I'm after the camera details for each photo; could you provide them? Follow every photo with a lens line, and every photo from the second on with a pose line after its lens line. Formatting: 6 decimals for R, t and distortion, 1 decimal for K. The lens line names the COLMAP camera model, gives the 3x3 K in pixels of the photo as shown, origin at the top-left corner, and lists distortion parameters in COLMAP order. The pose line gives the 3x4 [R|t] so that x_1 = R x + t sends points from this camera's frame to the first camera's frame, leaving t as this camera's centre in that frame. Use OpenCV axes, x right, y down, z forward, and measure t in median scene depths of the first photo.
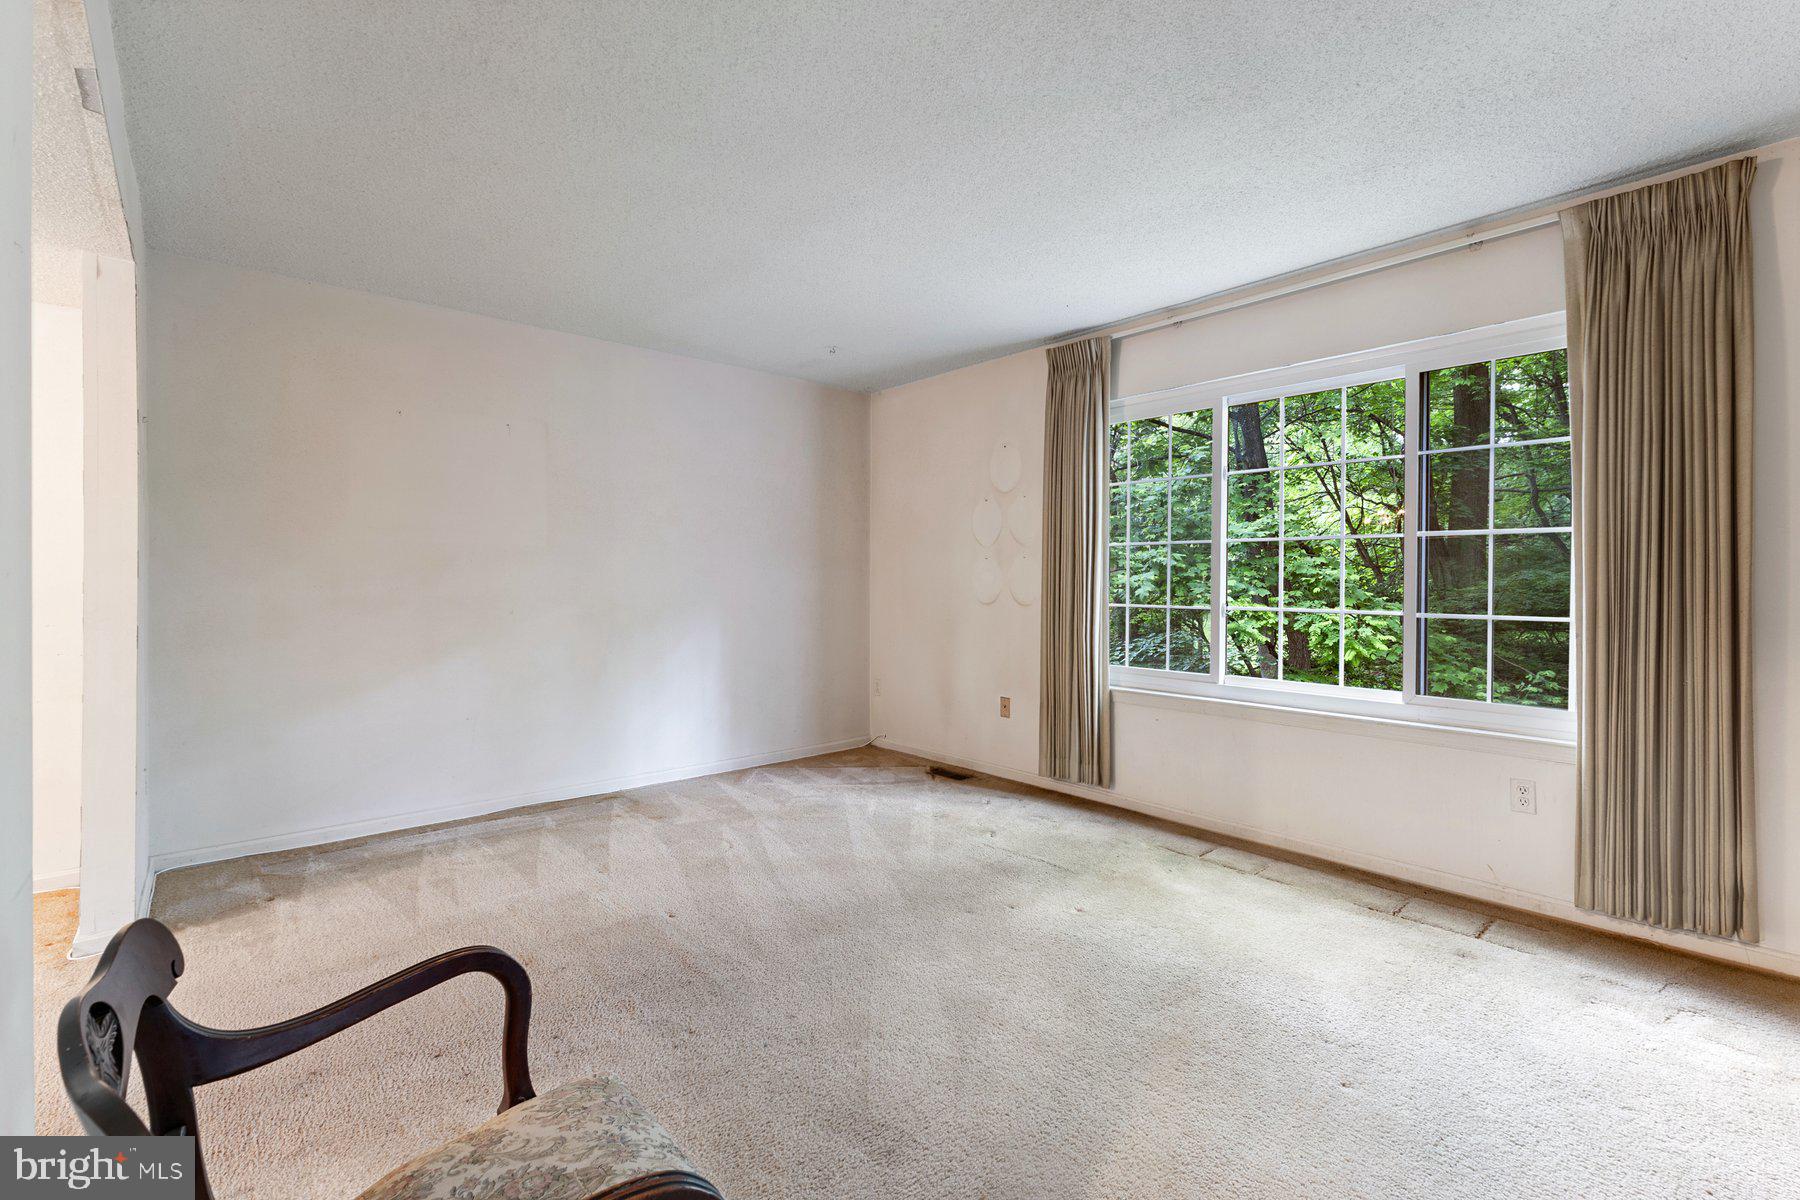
lens RADIAL K [[774.8, 0, 891.3], [0, 774.8, 591.0], [0, 0, 1]] dist [0.011867, -0.000310]
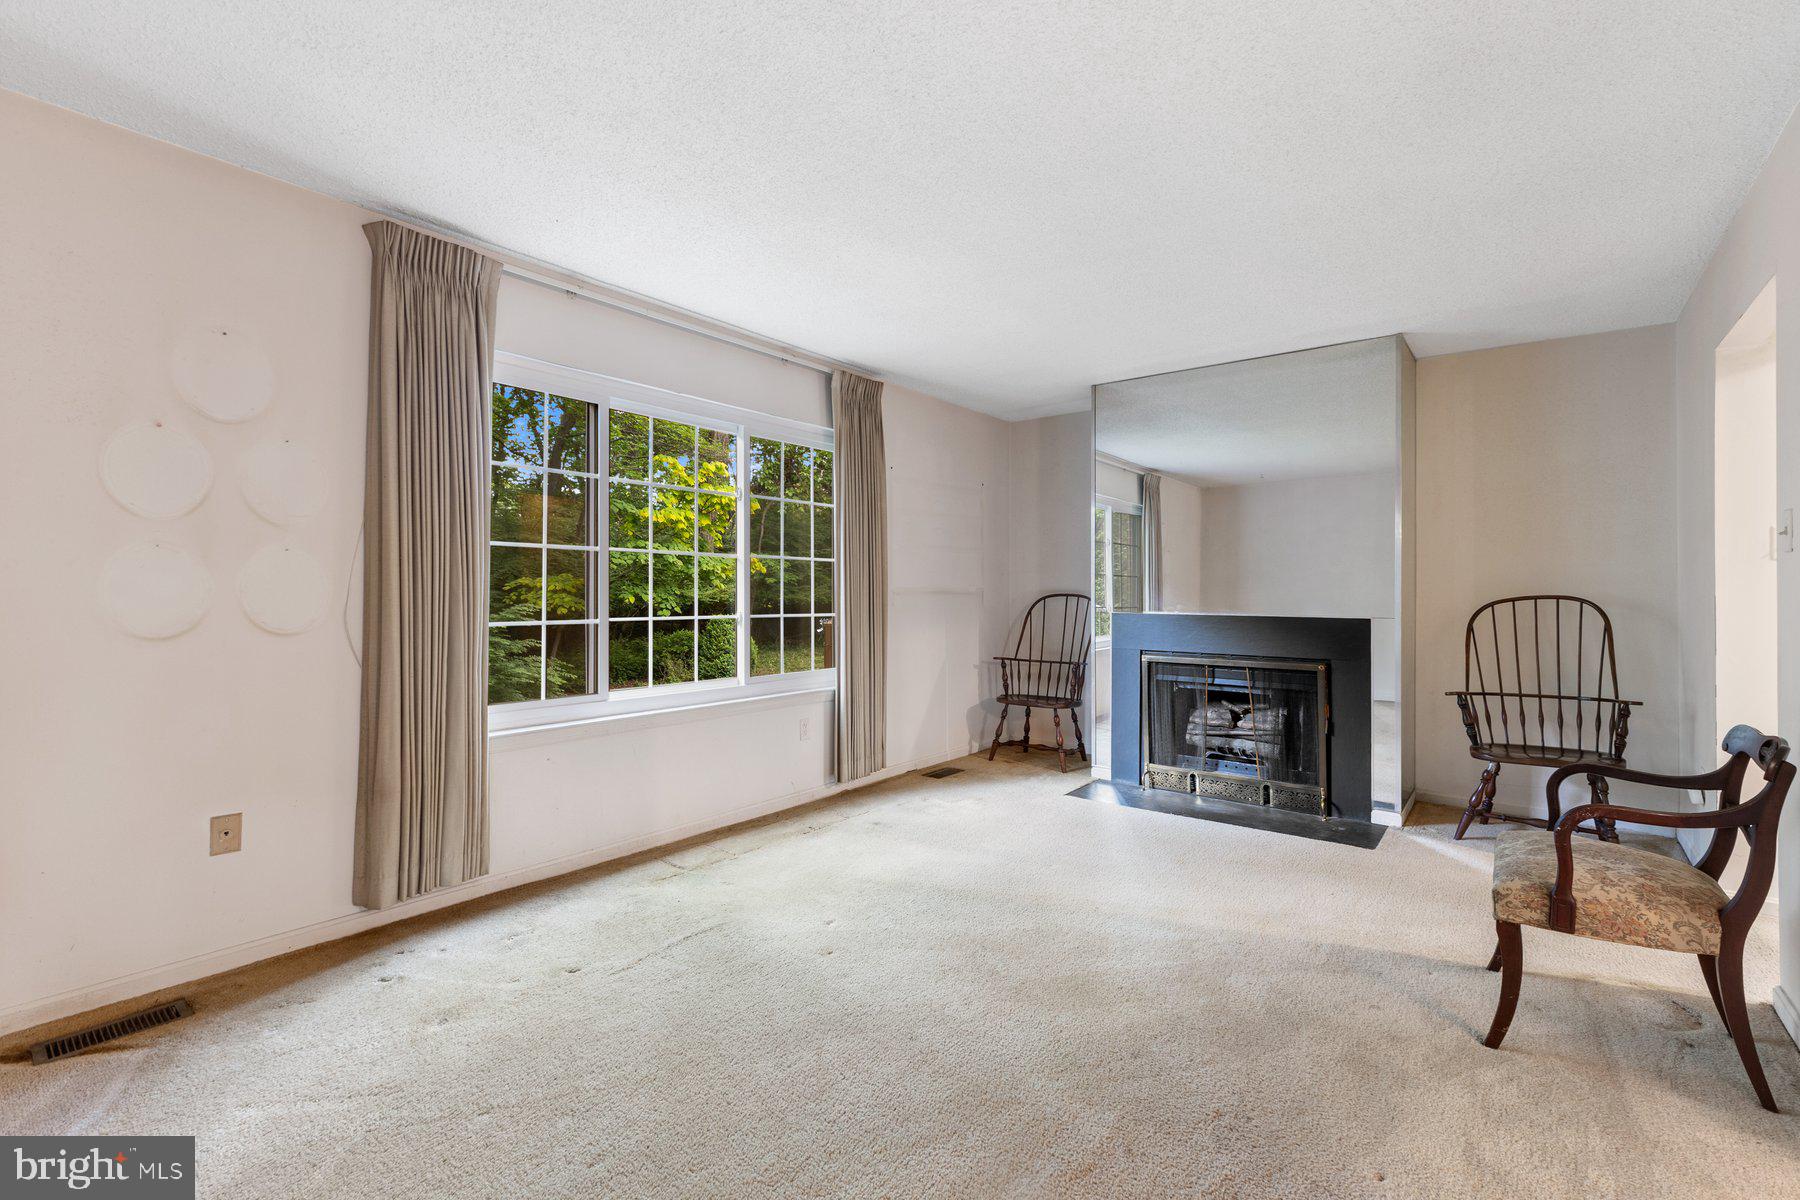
lens RADIAL K [[774.8, 0, 899.1], [0, 774.8, 594.7], [0, 0, 1]] dist [0.011867, -0.000310]
pose [[-0.160049, 0.000004, 0.987109, -0.560847], [0.020340, 0.999788, 0.003294, -0.004866], [-0.986899, 0.020605, -0.160015, 0.797021]]
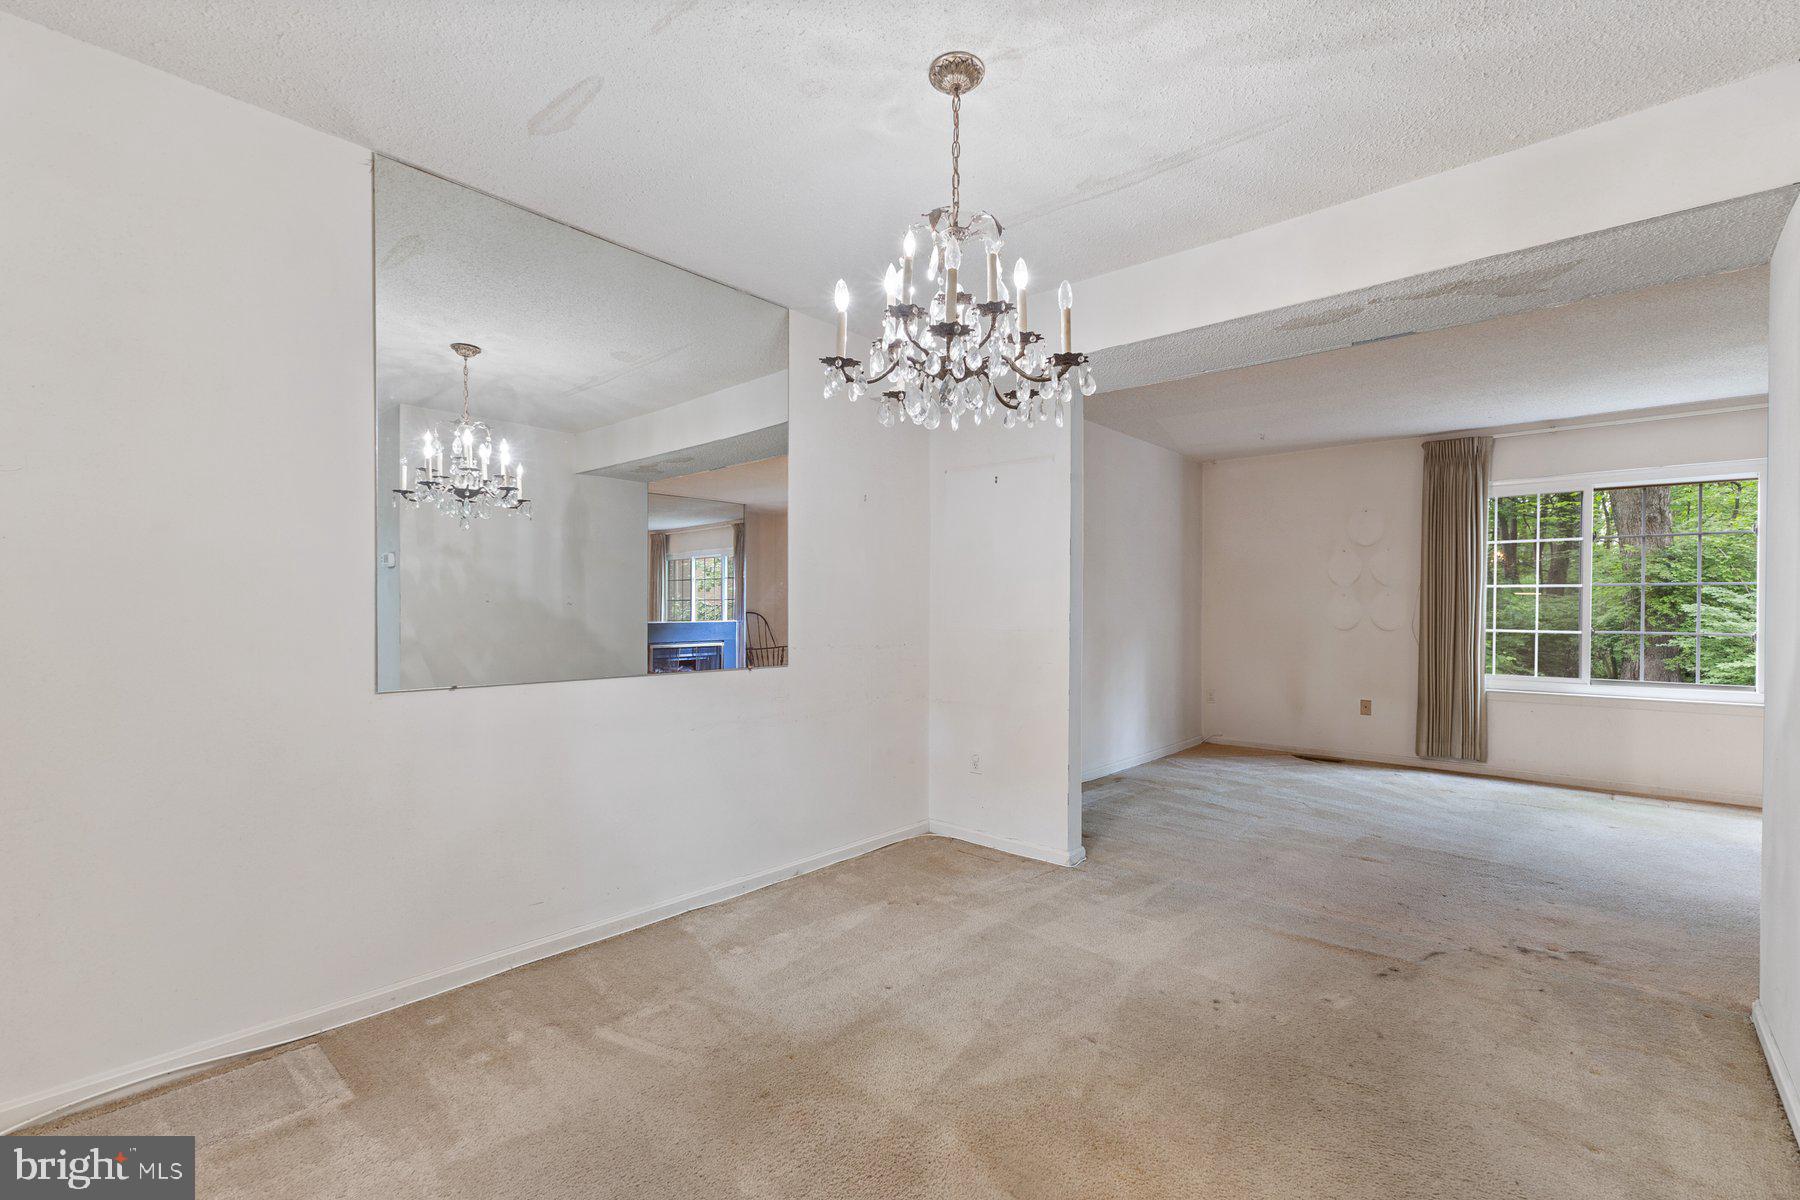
lens RADIAL K [[774.8, 0, 892.2], [0, 774.8, 612.6], [0, 0, 1]] dist [0.011867, -0.000310]
pose [[0.997338, -0.010291, 0.072182, -0.955134], [0.009891, 0.999934, 0.005893, -0.036338], [-0.072238, -0.005164, 0.997374, -0.343934]]
